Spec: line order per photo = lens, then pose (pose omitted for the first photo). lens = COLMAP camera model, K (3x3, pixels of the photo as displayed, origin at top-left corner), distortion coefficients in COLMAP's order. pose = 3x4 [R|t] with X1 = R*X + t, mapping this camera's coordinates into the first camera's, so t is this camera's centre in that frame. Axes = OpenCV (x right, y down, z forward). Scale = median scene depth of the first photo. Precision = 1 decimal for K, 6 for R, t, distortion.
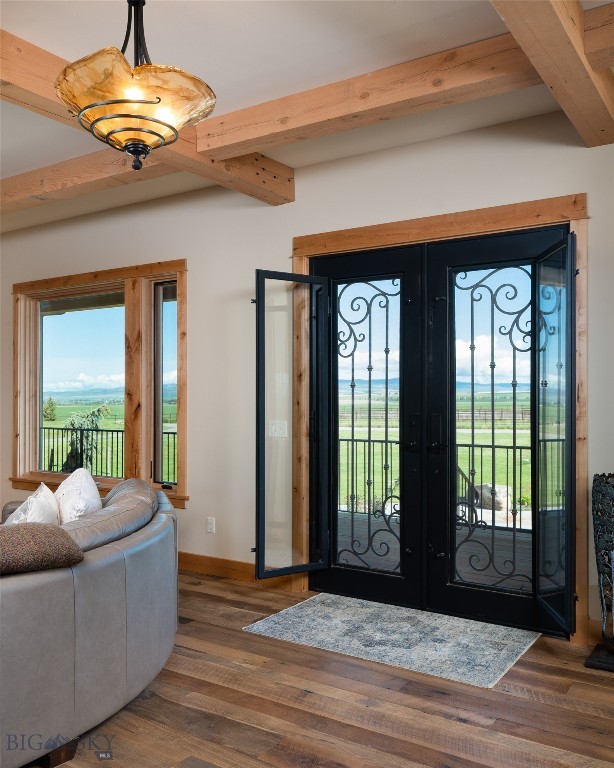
lens RADIAL K [[685.6, 0, 307.3], [0, 685.6, 389.2], [0, 0, 1]] dist [0.066195, 0.001631]
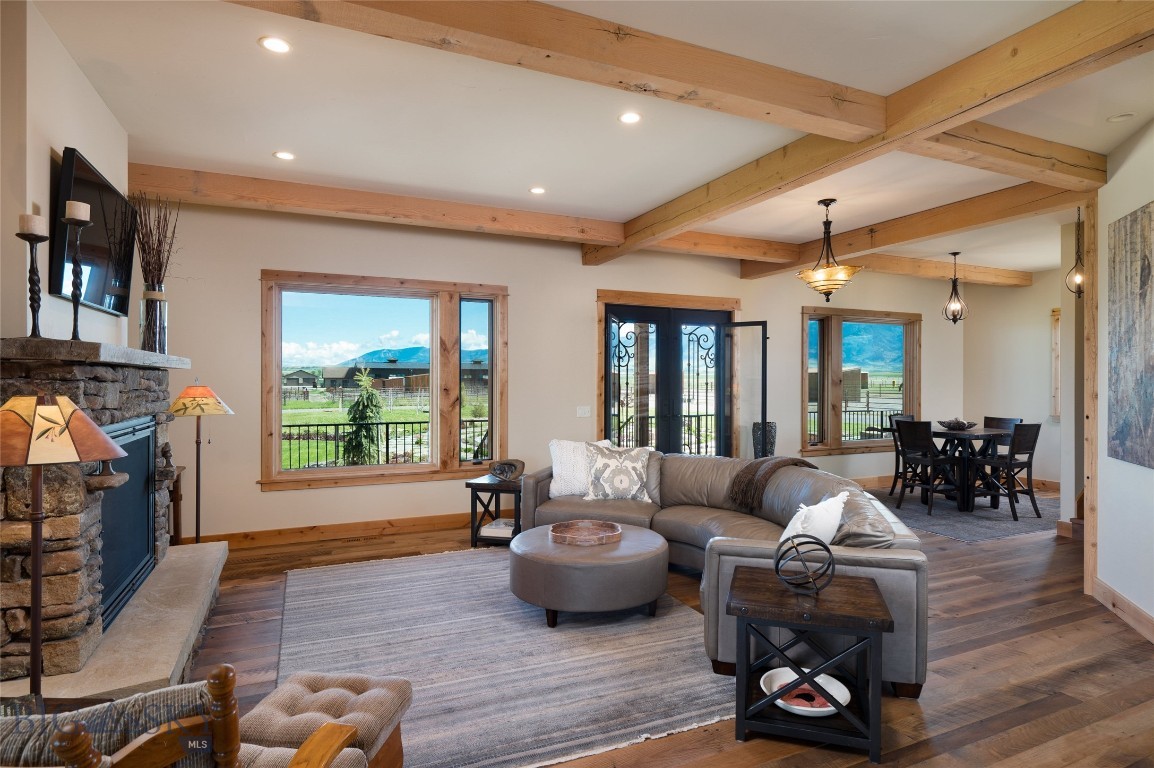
lens RADIAL K [[636.9, 0, 580.9], [0, 636.9, 378.7], [0, 0, 1]] dist [-0.006365, -0.001055]
pose [[0.548031, -0.001731, 0.836456, -1.417639], [-0.011828, 0.999882, 0.009819, -0.036157], [-0.836374, -0.015275, 0.547946, 0.276151]]
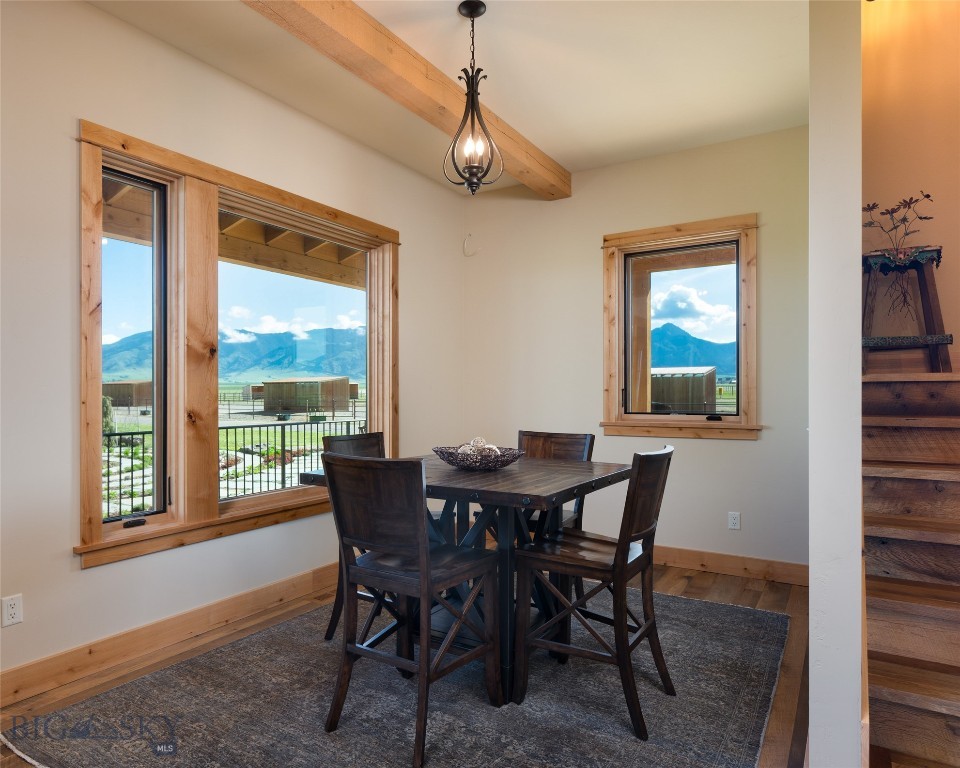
lens RADIAL K [[612.7, 0, 478.8], [0, 612.7, 387.1], [0, 0, 1]] dist [-0.002141, -0.000248]
pose [[-0.034691, 0.004428, 0.999388, -0.571501], [-0.016279, 0.999855, -0.004995, 0.001453], [-0.999265, -0.016442, -0.034614, 0.345003]]
